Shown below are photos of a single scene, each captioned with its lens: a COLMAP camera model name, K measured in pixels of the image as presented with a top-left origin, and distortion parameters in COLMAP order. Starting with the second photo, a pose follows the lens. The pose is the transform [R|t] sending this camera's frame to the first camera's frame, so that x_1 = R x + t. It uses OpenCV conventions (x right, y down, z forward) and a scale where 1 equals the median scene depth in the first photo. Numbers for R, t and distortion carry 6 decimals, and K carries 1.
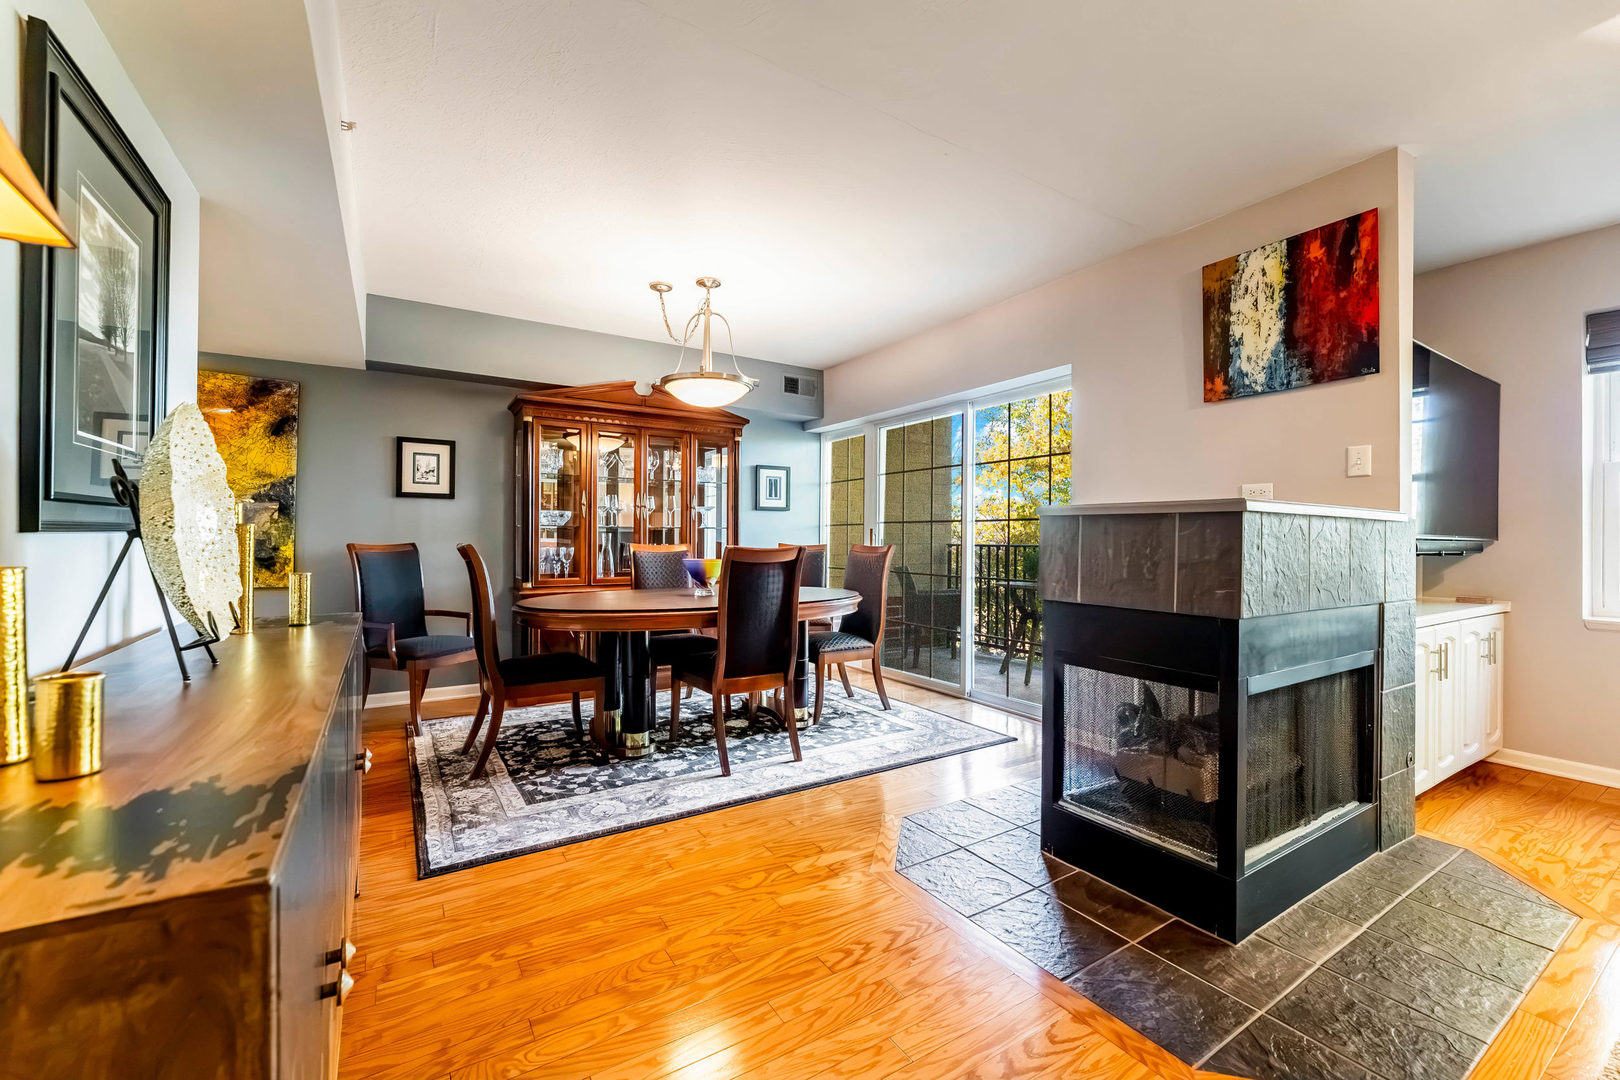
lens RADIAL K [[649.6, 0, 789.0], [0, 649.6, 535.6], [0, 0, 1]] dist [0.000871, -0.000301]
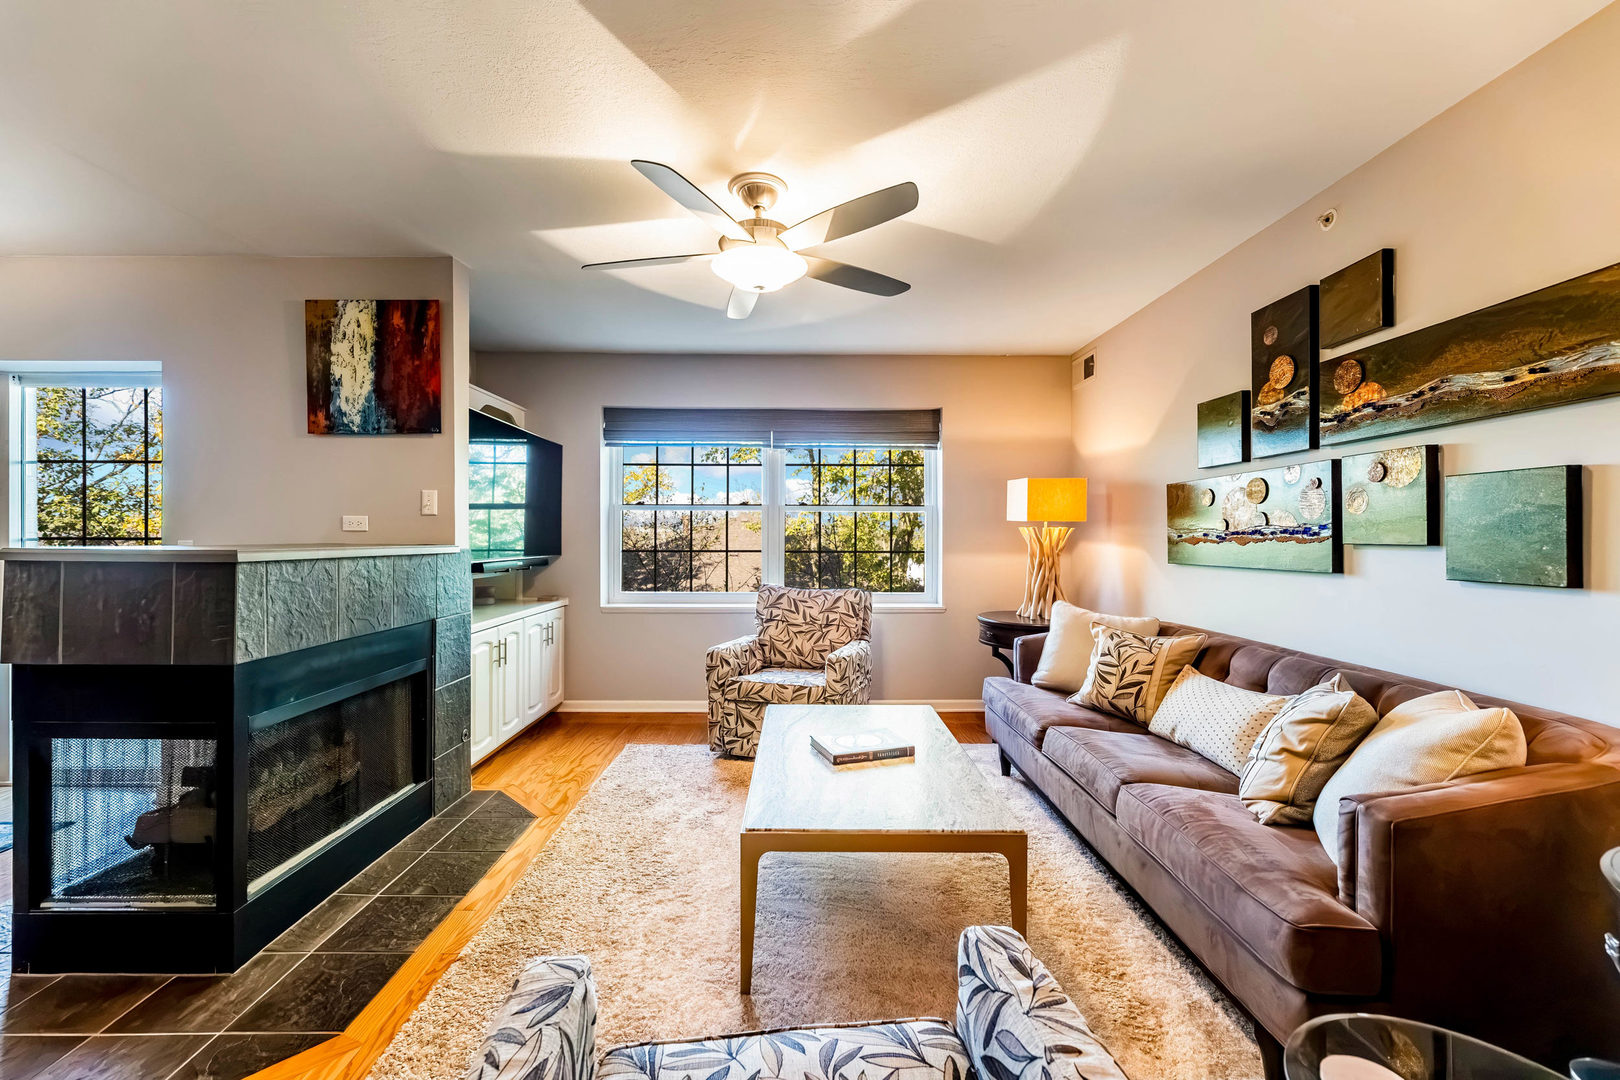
lens RADIAL K [[649.6, 0, 807.6], [0, 649.6, 538.3], [0, 0, 1]] dist [0.000871, -0.000301]
pose [[0.509680, -0.010589, 0.860299, 0.177215], [-0.003966, 0.999885, 0.014656, -0.064771], [-0.860355, -0.010882, 0.509580, -0.226246]]
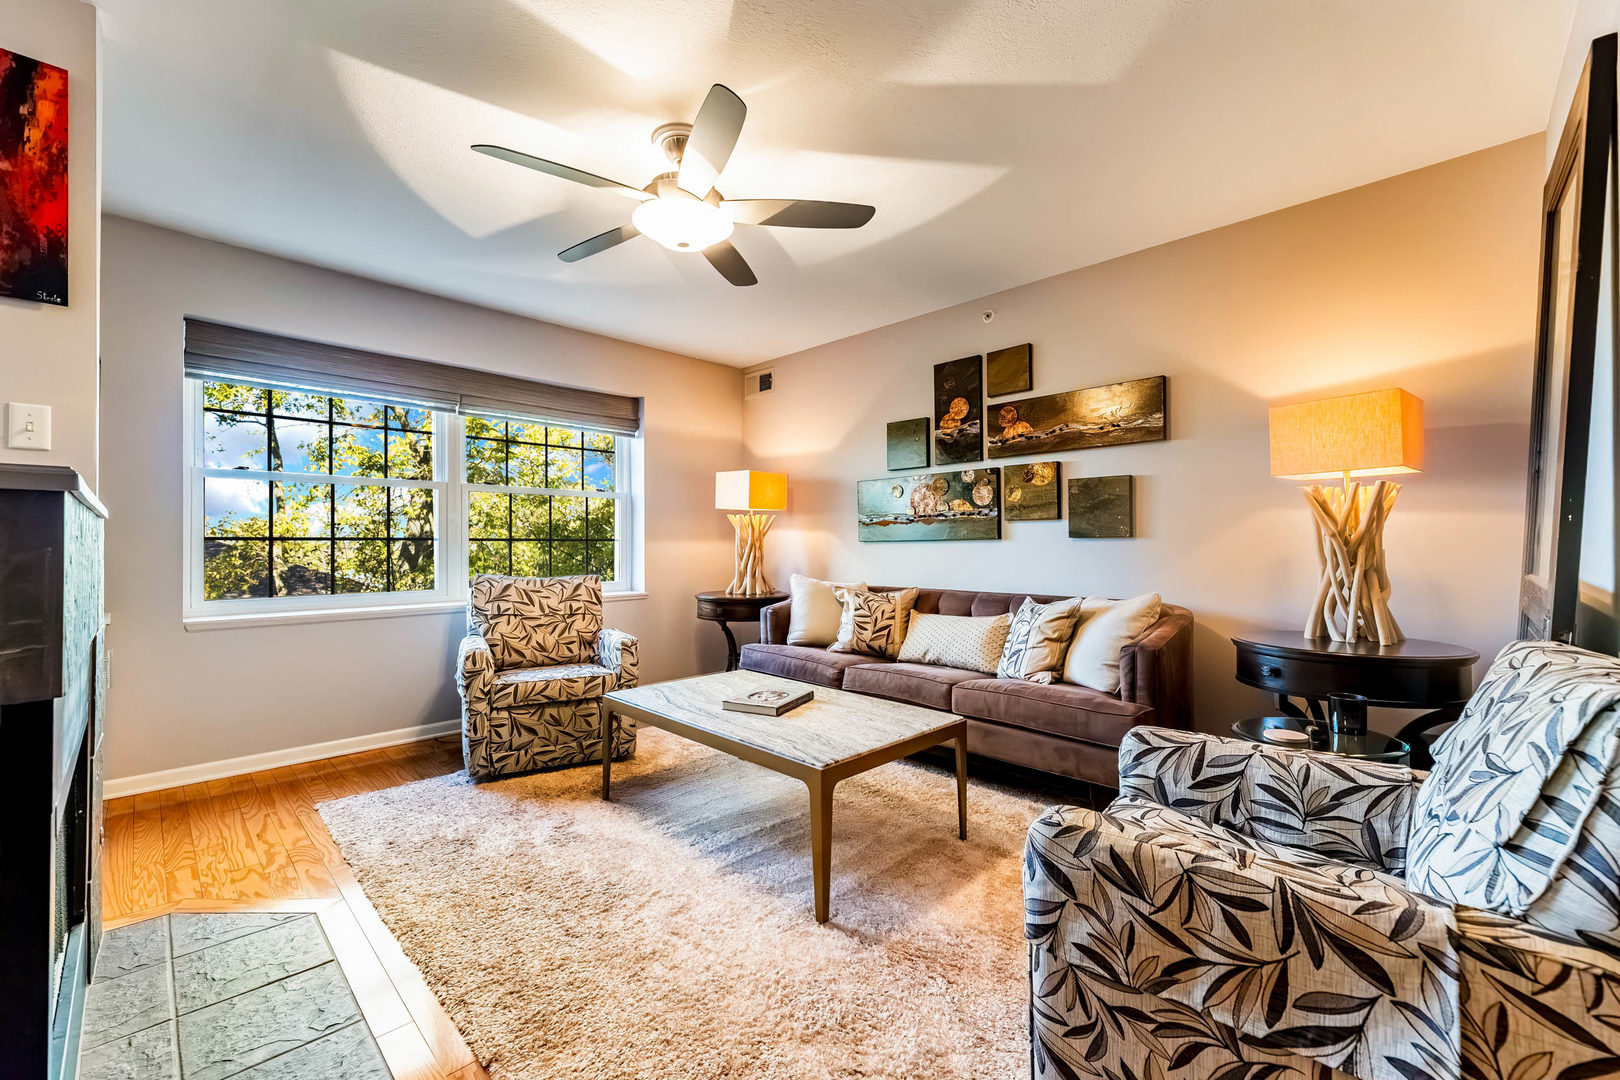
lens RADIAL K [[649.6, 0, 808.4], [0, 649.6, 538.7], [0, 0, 1]] dist [0.000871, -0.000301]
pose [[-0.238786, -0.000017, 0.971072, 0.030607], [-0.005005, 0.999987, -0.001213, -0.002191], [-0.971059, -0.005150, -0.238783, 0.358983]]
